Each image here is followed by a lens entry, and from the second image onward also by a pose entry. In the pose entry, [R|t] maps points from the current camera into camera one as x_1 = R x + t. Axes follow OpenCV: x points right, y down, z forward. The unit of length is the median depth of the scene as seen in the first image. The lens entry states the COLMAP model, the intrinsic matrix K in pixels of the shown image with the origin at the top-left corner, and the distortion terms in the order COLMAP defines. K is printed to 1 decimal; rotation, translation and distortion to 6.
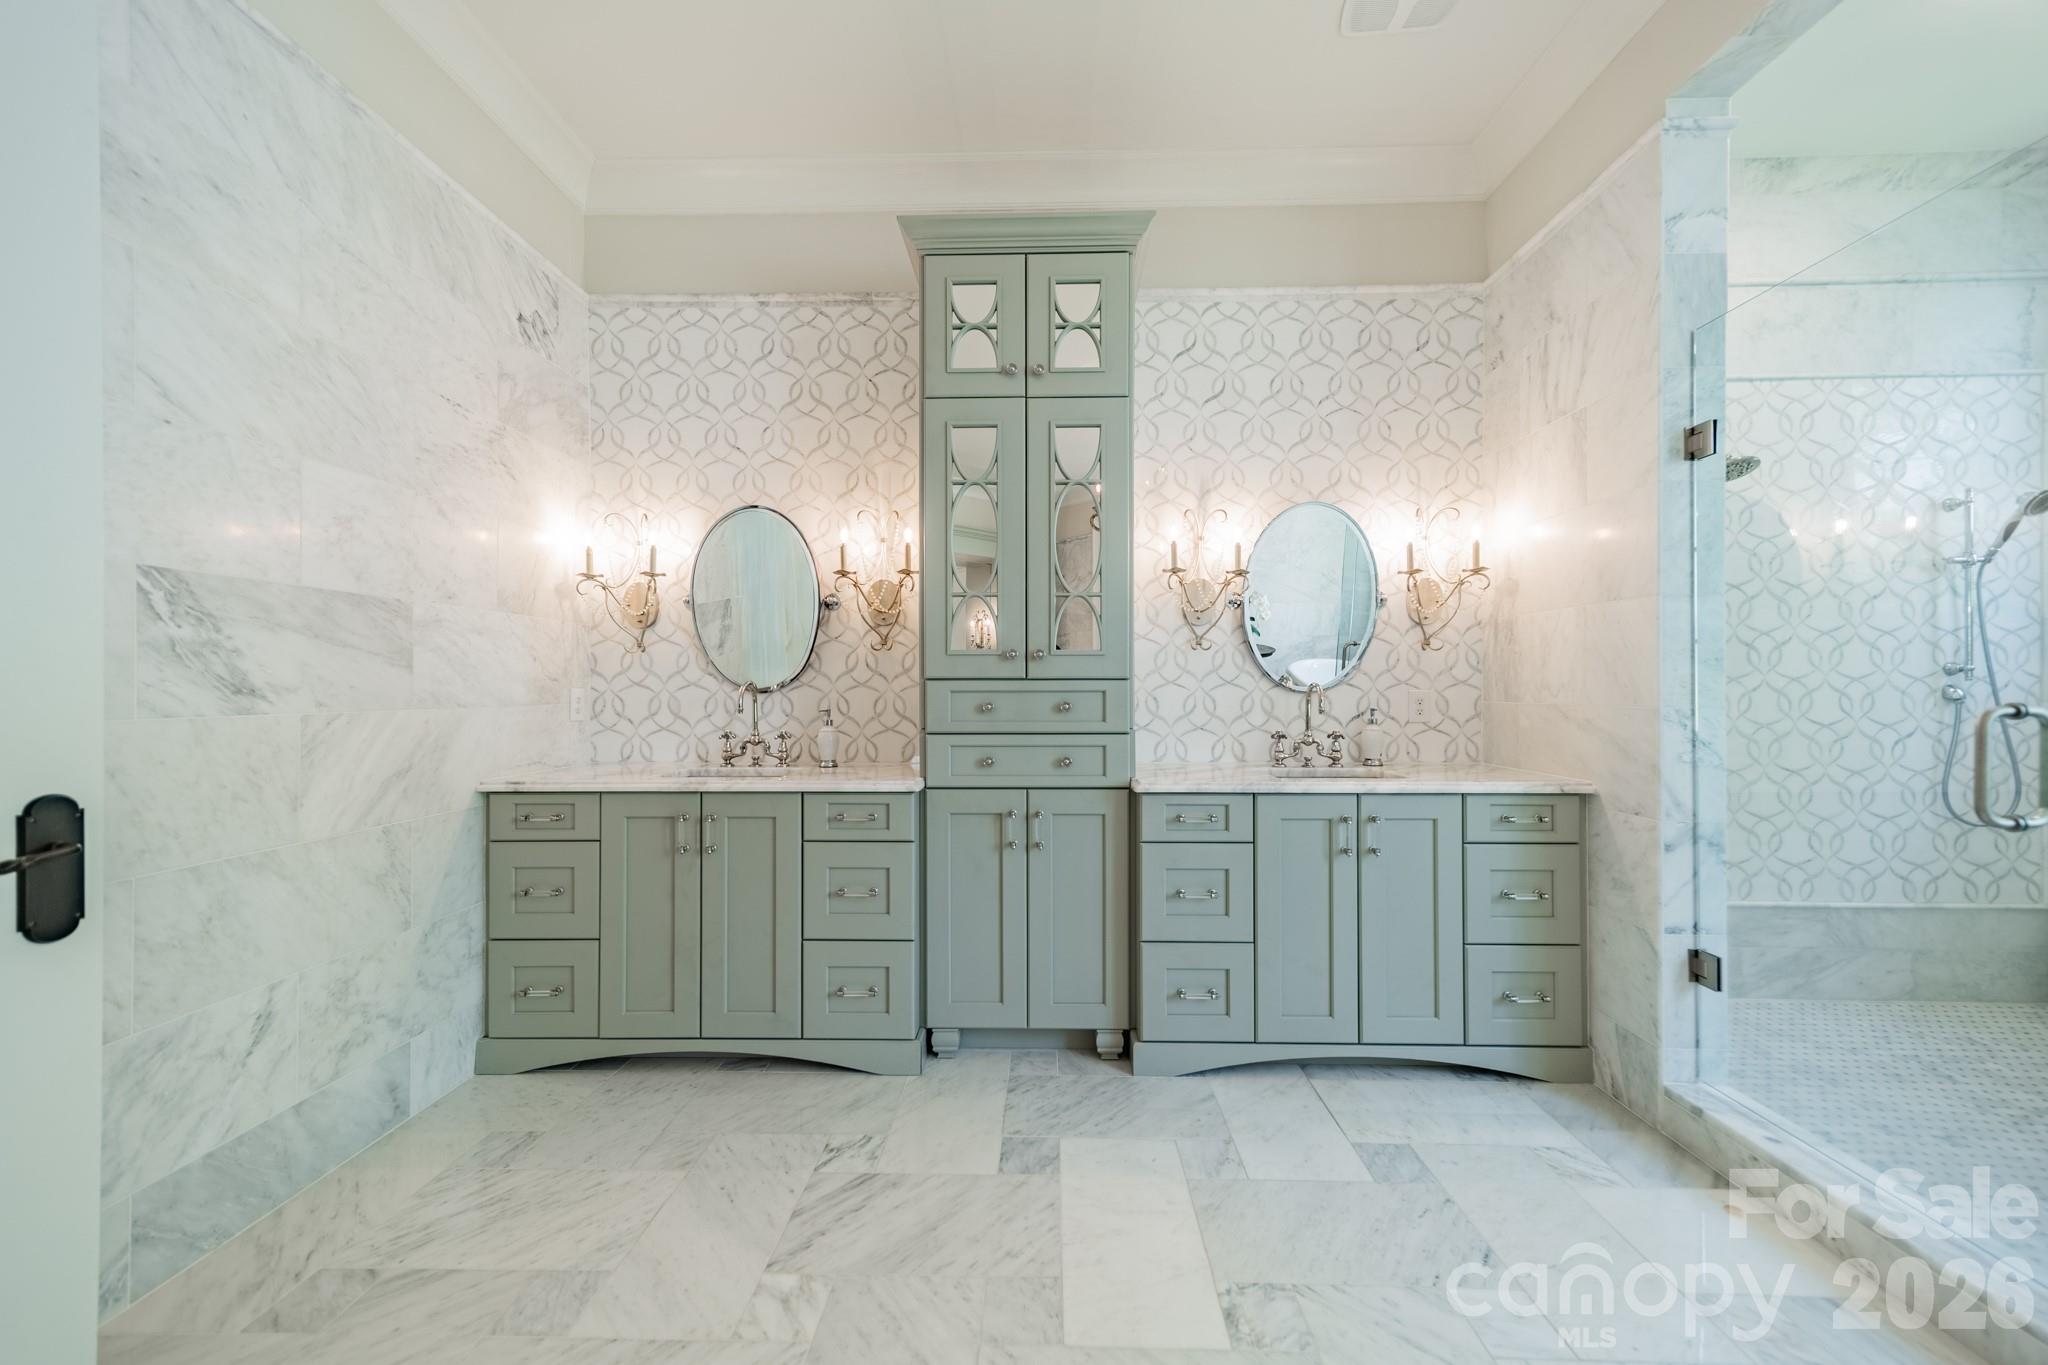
lens RADIAL K [[722.2, 0, 1034.6], [0, 722.2, 683.5], [0, 0, 1]] dist [0.006437, 0.000206]
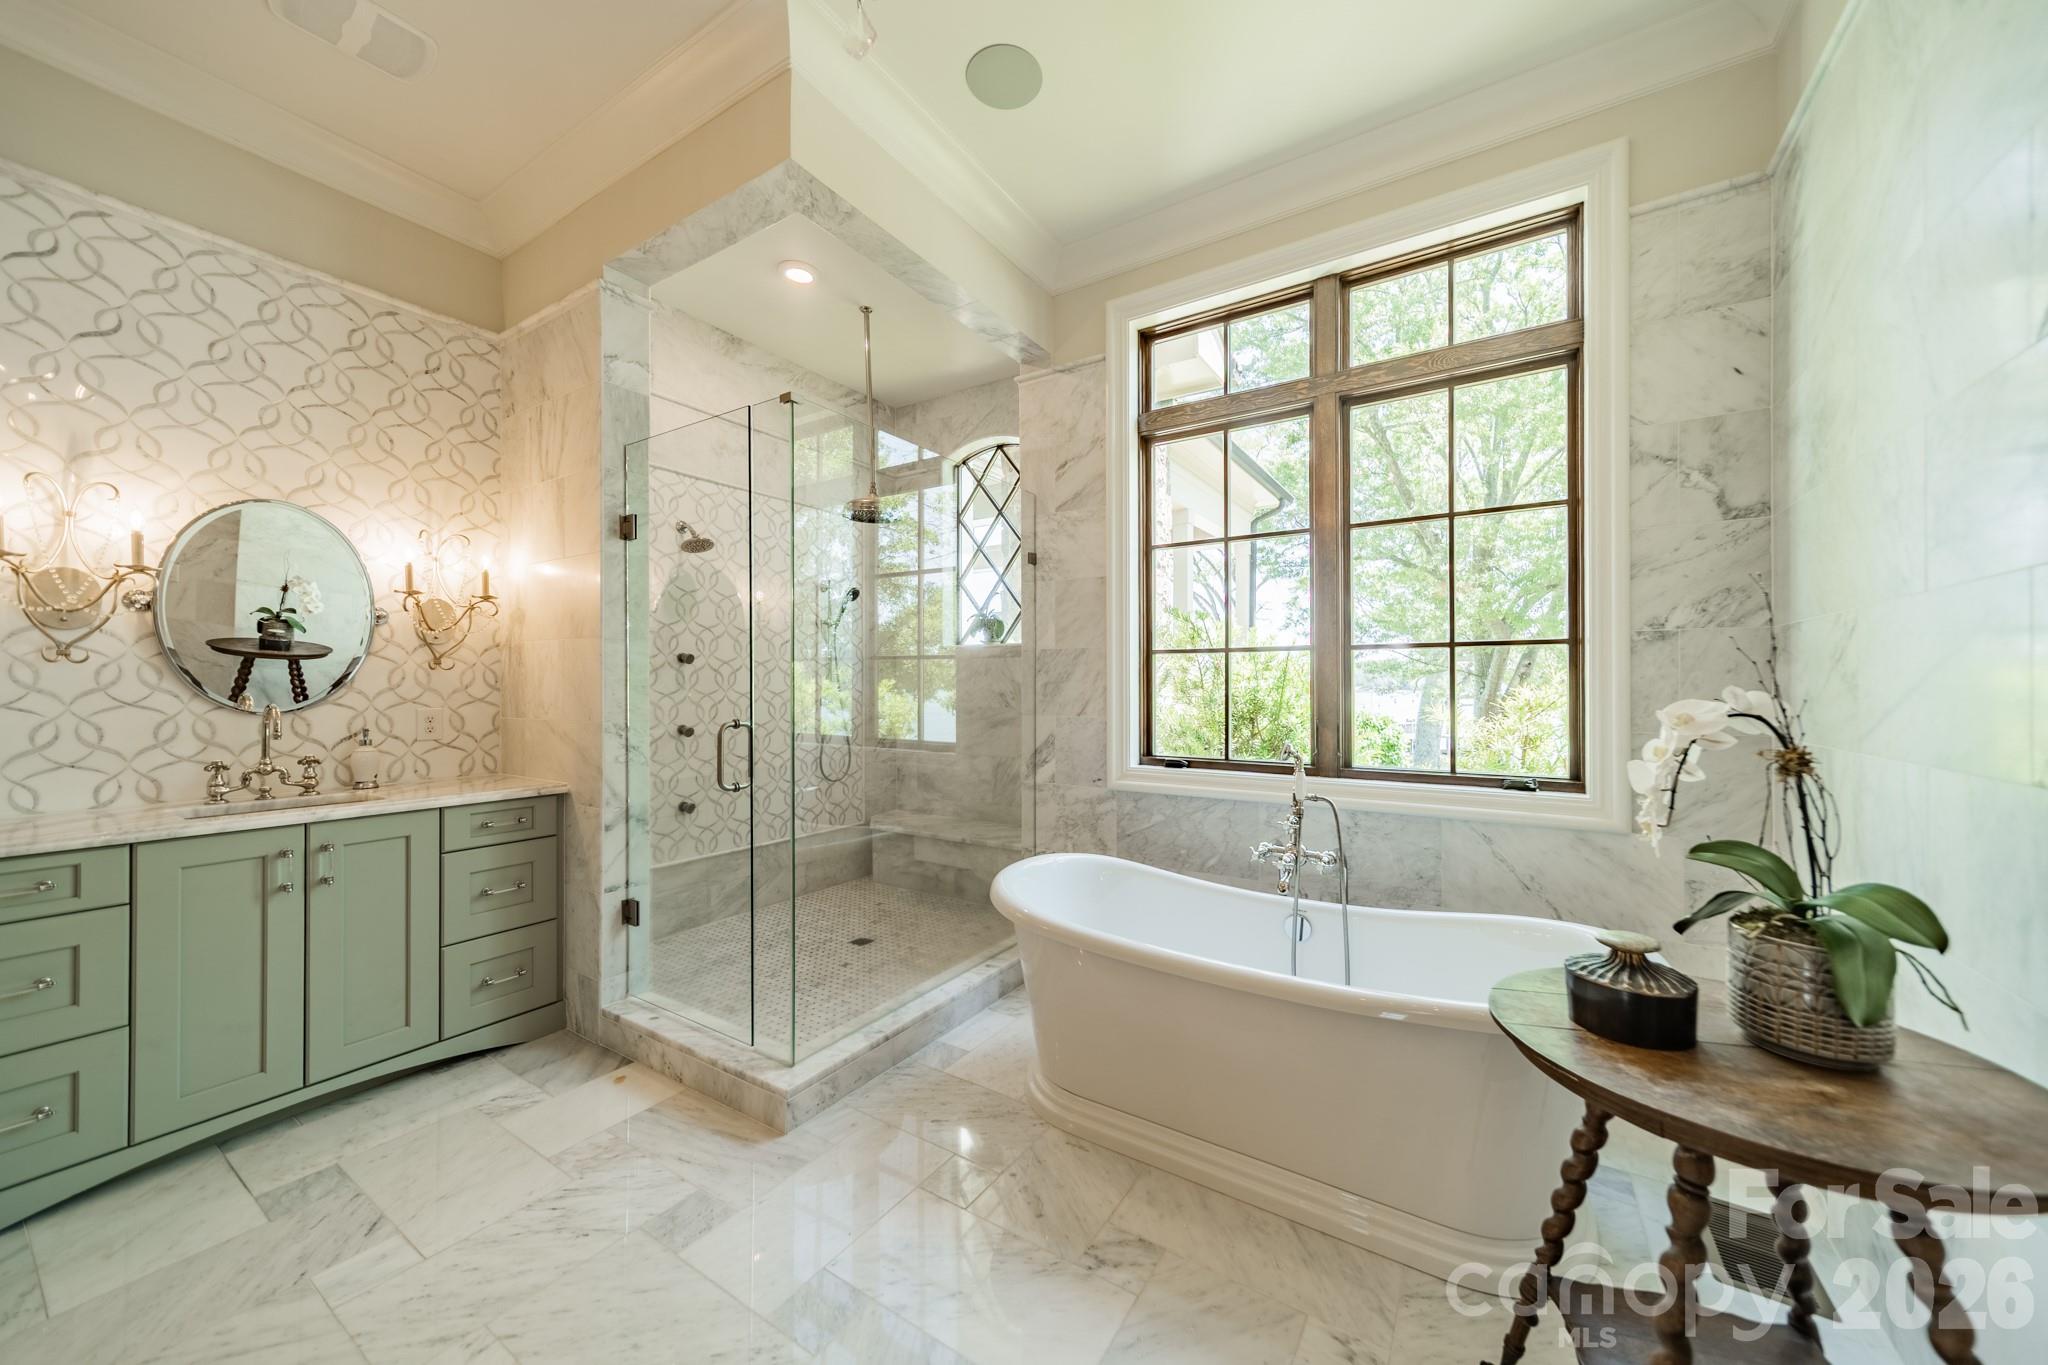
lens RADIAL K [[722.2, 0, 1027.2], [0, 722.2, 683.2], [0, 0, 1]] dist [0.006437, 0.000206]
pose [[0.522717, 0.005498, 0.852488, 0.126502], [-0.006486, 0.999976, -0.002472, -0.035512], [-0.852481, -0.004237, 0.522741, -0.303088]]
